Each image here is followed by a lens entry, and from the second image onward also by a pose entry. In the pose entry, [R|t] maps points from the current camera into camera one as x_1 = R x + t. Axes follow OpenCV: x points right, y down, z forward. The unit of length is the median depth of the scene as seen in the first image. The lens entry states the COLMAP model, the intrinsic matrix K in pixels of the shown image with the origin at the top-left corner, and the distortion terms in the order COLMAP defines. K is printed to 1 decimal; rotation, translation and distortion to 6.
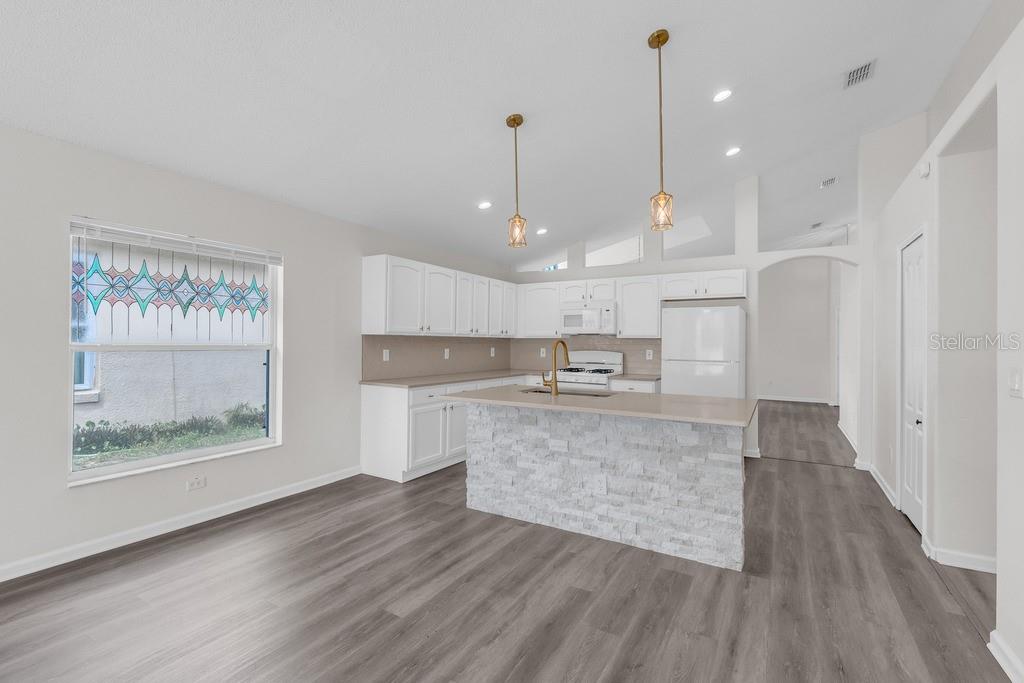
lens RADIAL K [[454.6, 0, 516.3], [0, 454.6, 340.3], [0, 0, 1]] dist [-0.008138, 0.002683]
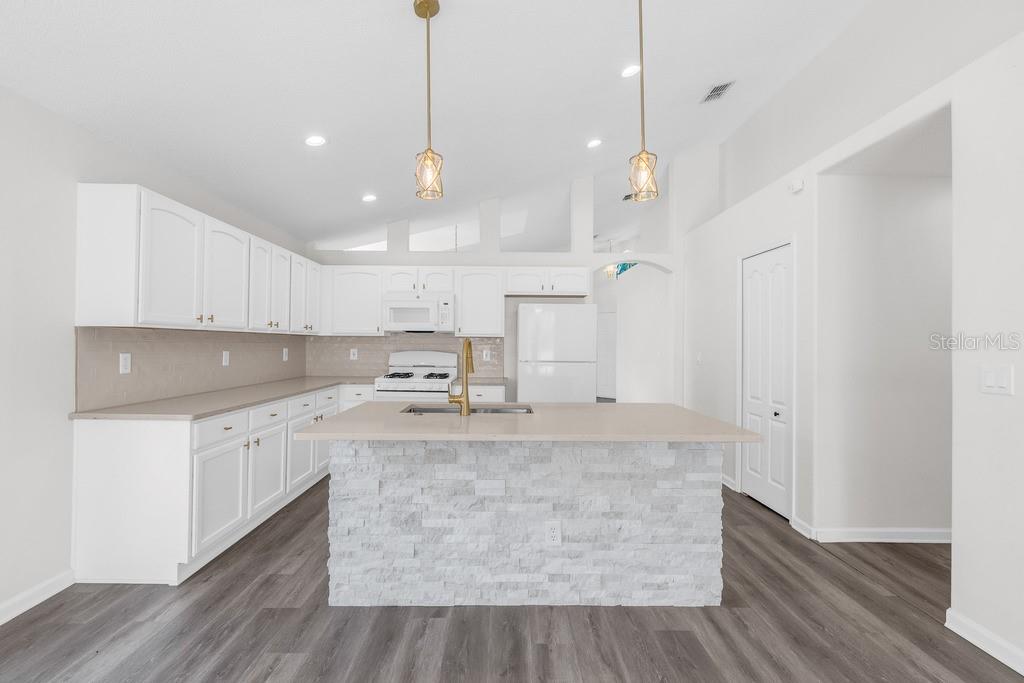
lens RADIAL K [[454.6, 0, 507.3], [0, 454.6, 340.9], [0, 0, 1]] dist [-0.008138, 0.002683]
pose [[0.856415, 0.002630, 0.516281, -0.229977], [-0.004440, 0.999988, 0.002272, 0.001509], [-0.516269, -0.004238, 0.856416, 0.354769]]
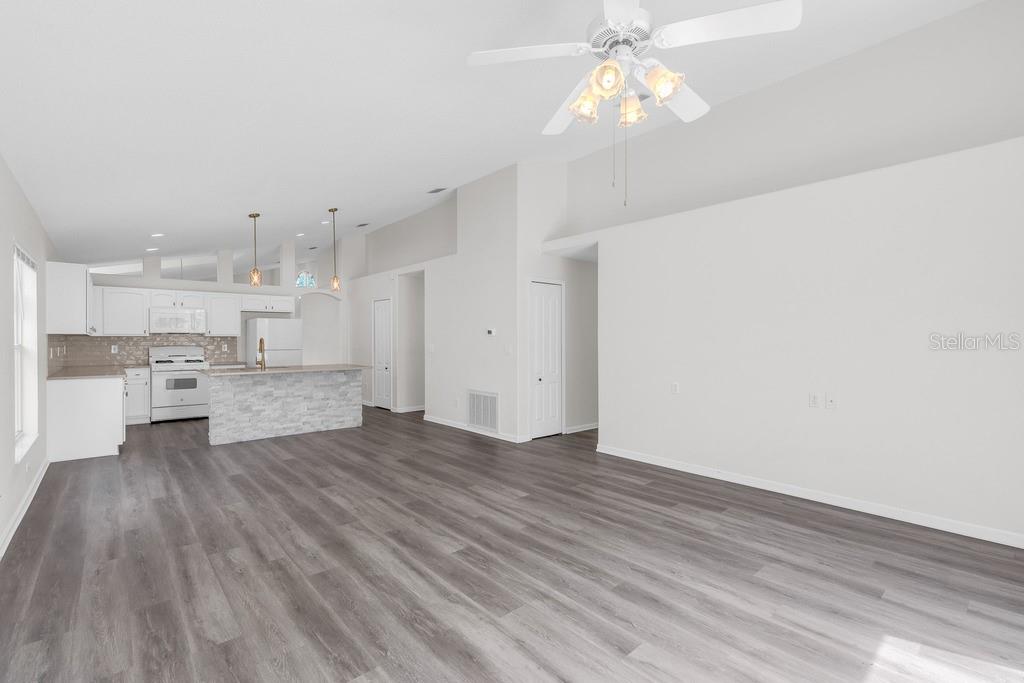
lens RADIAL K [[454.6, 0, 511.6], [0, 454.6, 342.2], [0, 0, 1]] dist [-0.008138, 0.002683]
pose [[0.300605, -0.011858, 0.953675, -1.333110], [-0.001394, 0.999916, 0.012873, -0.010646], [-0.953748, -0.005199, 0.300564, -0.475237]]
